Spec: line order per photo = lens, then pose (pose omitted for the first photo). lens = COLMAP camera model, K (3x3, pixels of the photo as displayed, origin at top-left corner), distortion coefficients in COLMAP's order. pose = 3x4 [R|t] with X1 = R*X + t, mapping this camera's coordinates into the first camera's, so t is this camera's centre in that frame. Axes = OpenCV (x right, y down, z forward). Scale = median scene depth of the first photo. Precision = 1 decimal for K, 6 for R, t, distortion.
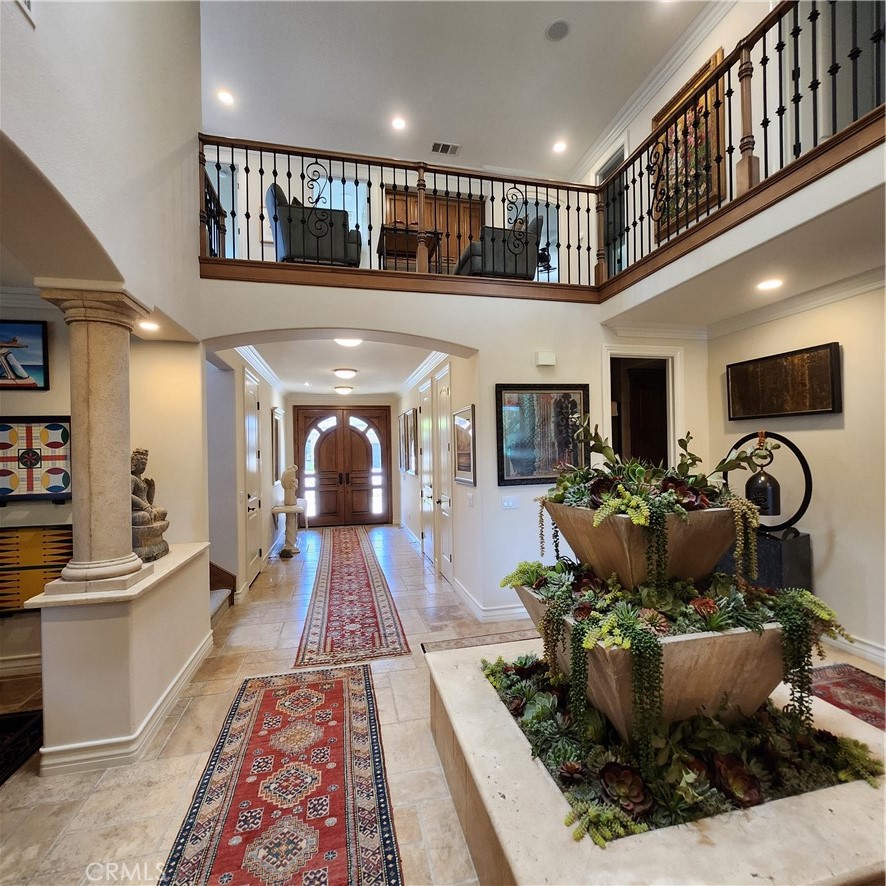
lens RADIAL K [[463.0, 0, 450.4], [0, 463.0, 451.5], [0, 0, 1]] dist [-0.006217, -0.000390]
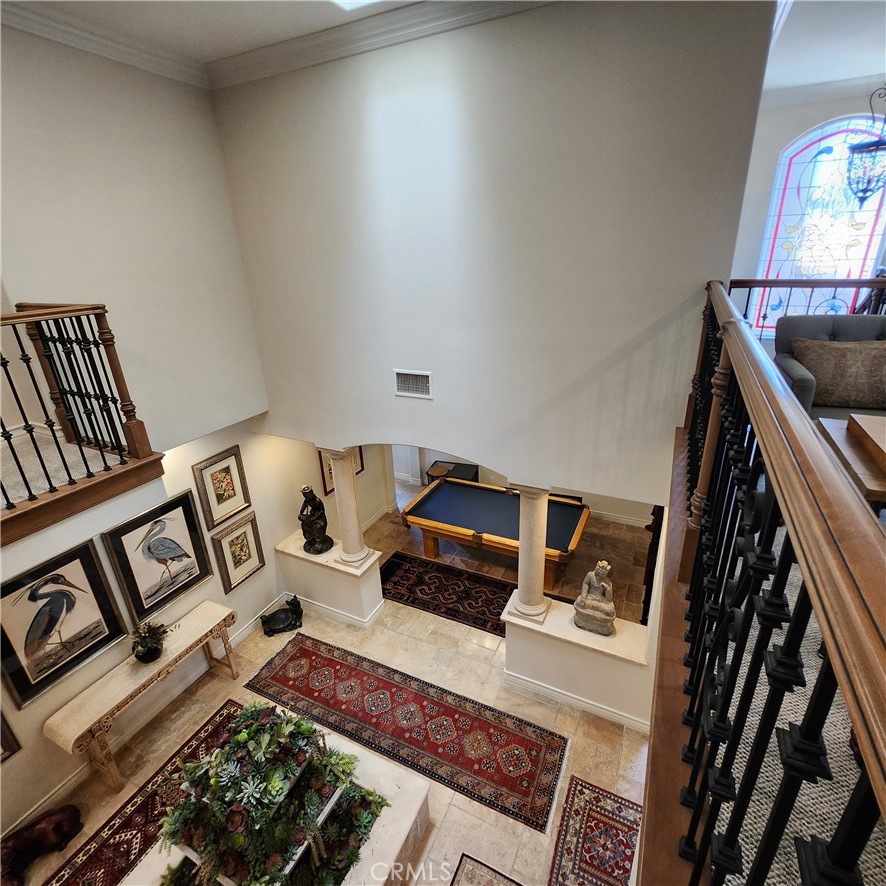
lens RADIAL K [[463.0, 0, 448.9], [0, 463.0, 442.2], [0, 0, 1]] dist [-0.006217, -0.000390]
pose [[-0.633774, 0.328037, -0.700516, 0.432716], [0.040037, 0.918320, 0.393809, -0.836081], [0.772482, 0.221539, -0.595141, 1.295042]]
